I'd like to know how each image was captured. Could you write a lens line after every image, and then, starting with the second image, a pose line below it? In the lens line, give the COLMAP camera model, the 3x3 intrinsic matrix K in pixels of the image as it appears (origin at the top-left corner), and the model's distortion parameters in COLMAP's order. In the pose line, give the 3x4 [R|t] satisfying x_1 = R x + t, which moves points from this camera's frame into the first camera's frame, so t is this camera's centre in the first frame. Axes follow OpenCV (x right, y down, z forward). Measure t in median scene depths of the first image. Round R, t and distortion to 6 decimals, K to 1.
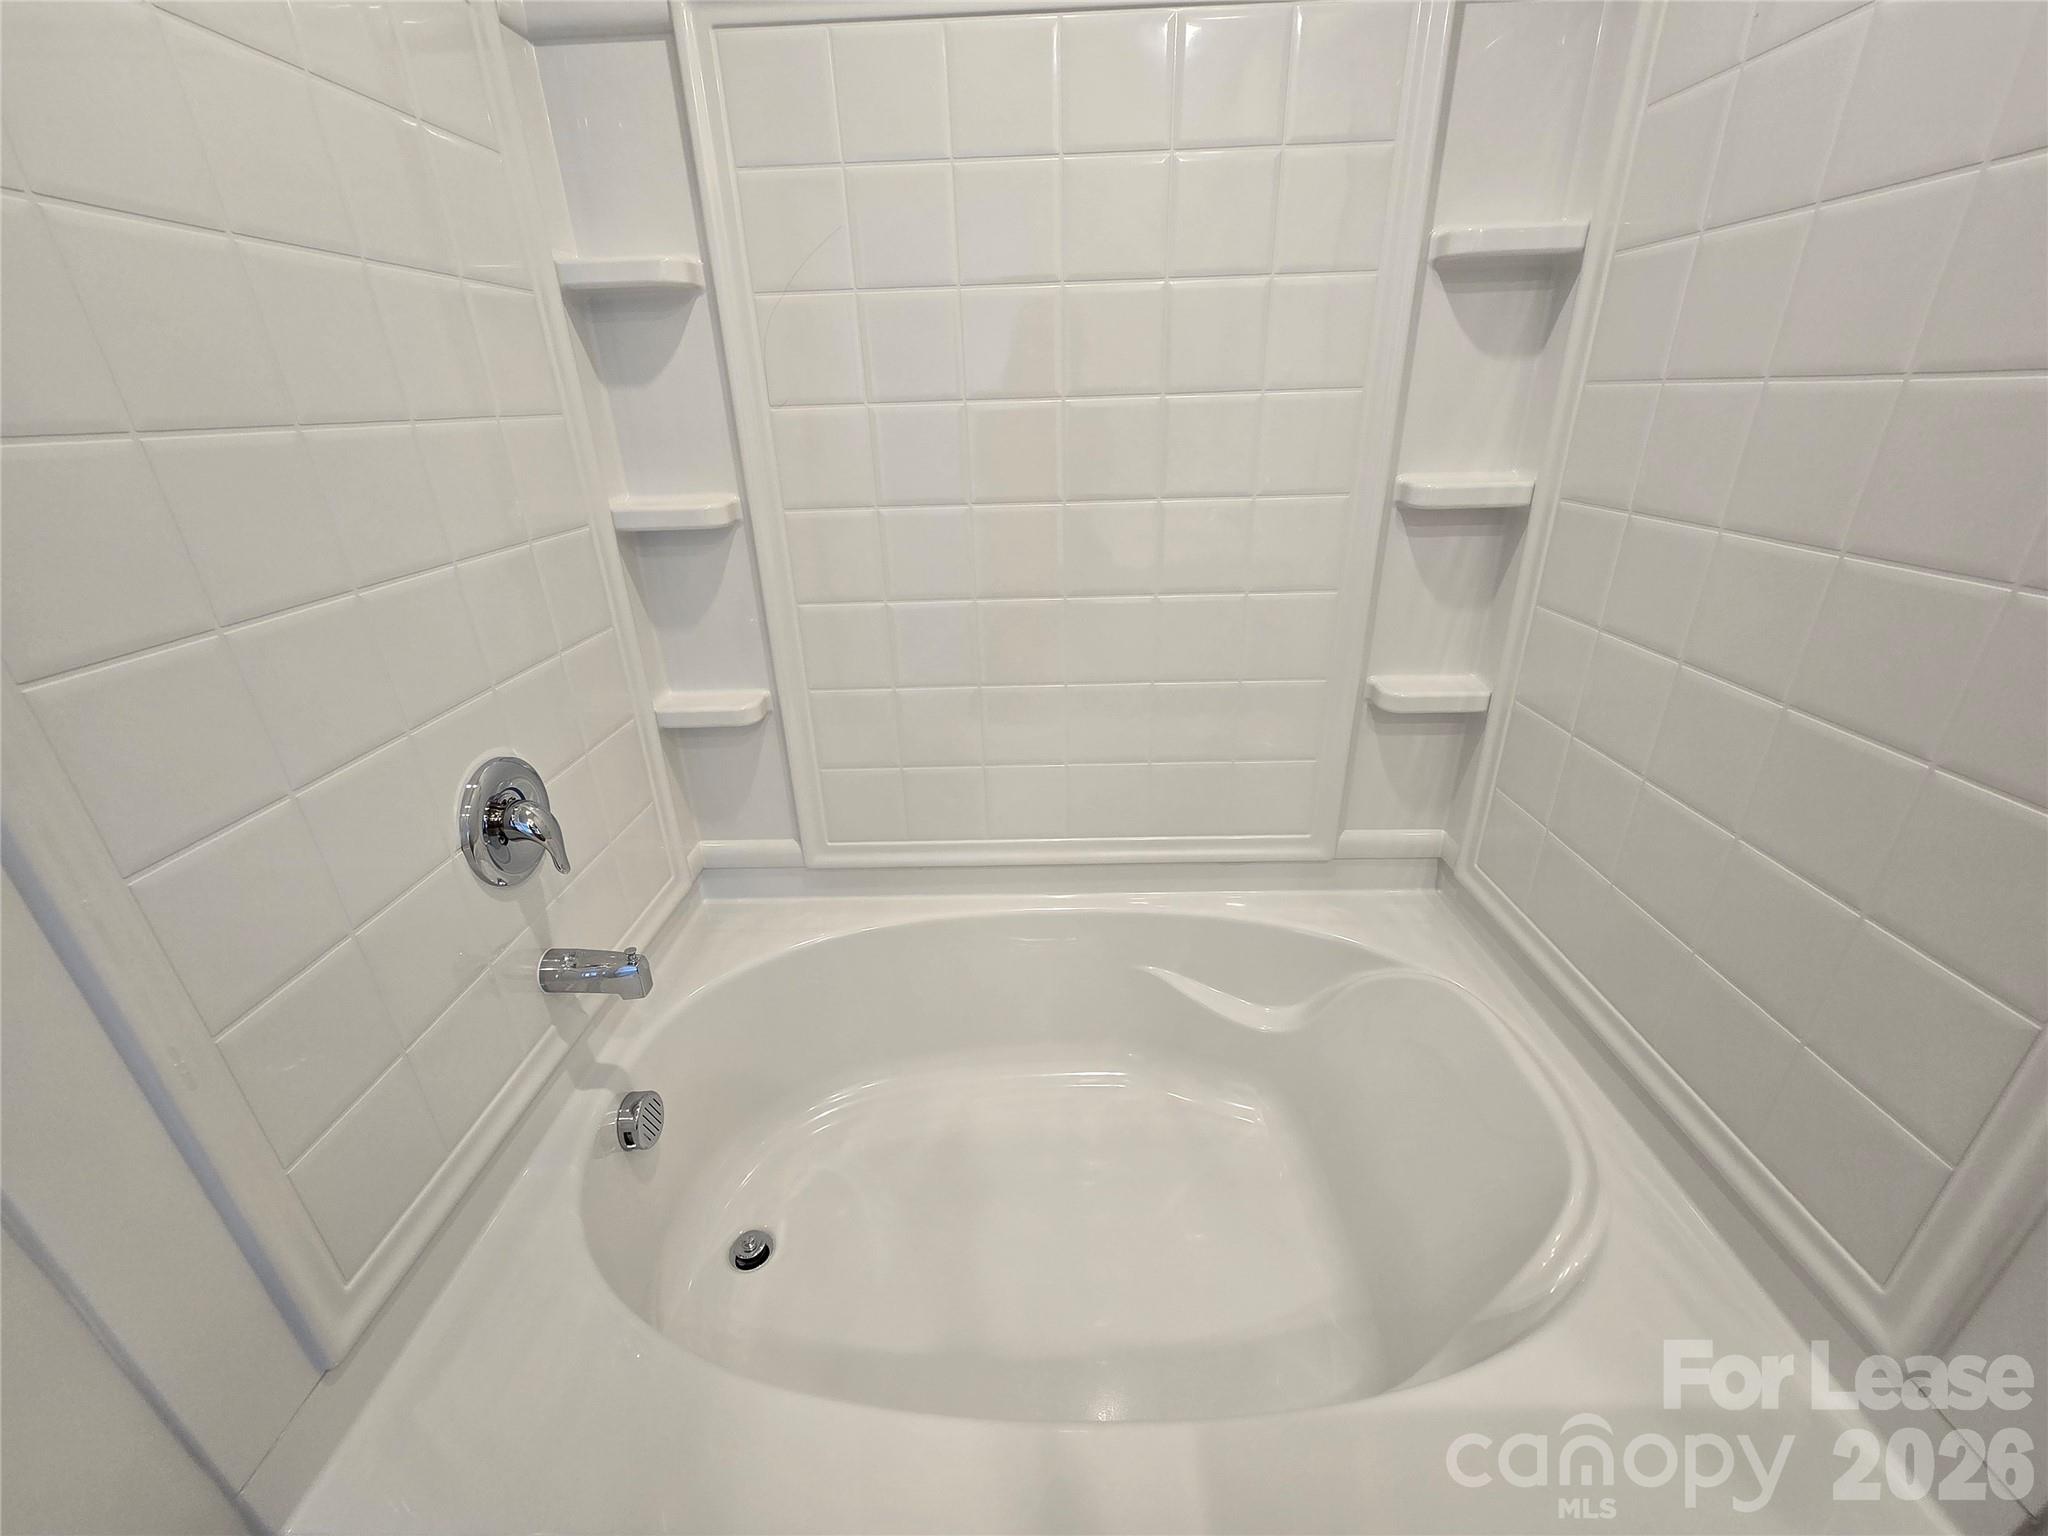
lens RADIAL K [[834.8, 0, 1024.1], [0, 834.8, 769.7], [0, 0, 1]] dist [-0.002734, -0.000414]
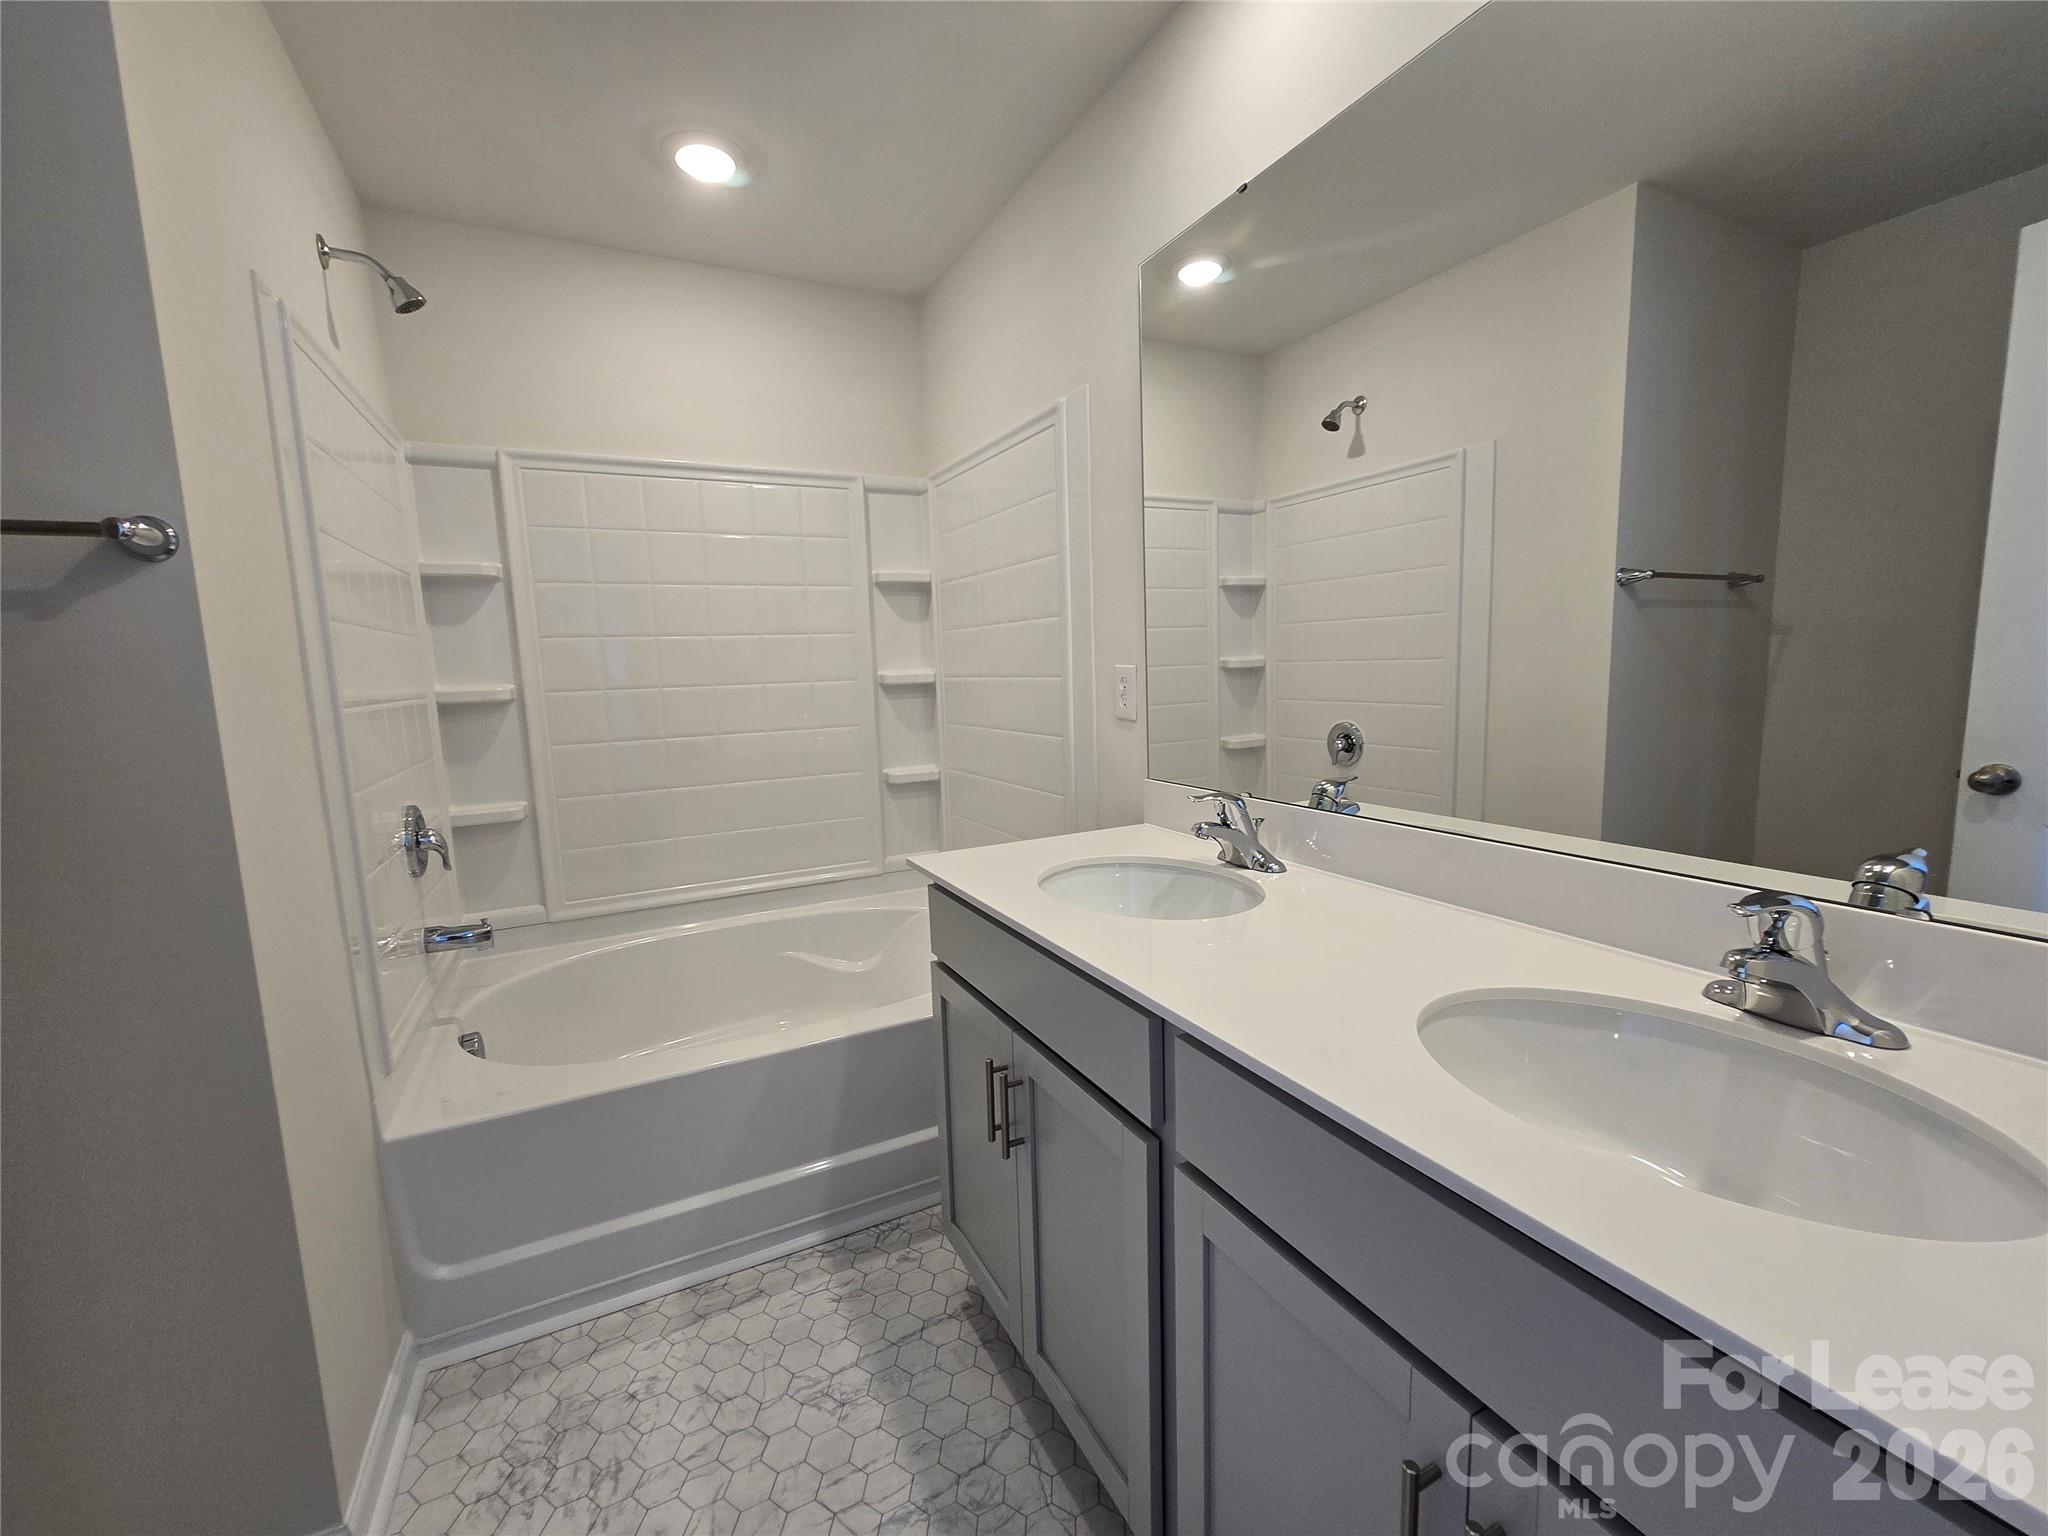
lens RADIAL K [[834.8, 0, 1024.4], [0, 834.8, 768.1], [0, 0, 1]] dist [-0.002734, -0.000414]
pose [[0.878484, -0.059645, 0.474033, -0.255029], [0.203338, 0.944508, -0.257987, 0.518812], [-0.432341, 0.323027, 0.841864, -0.899793]]
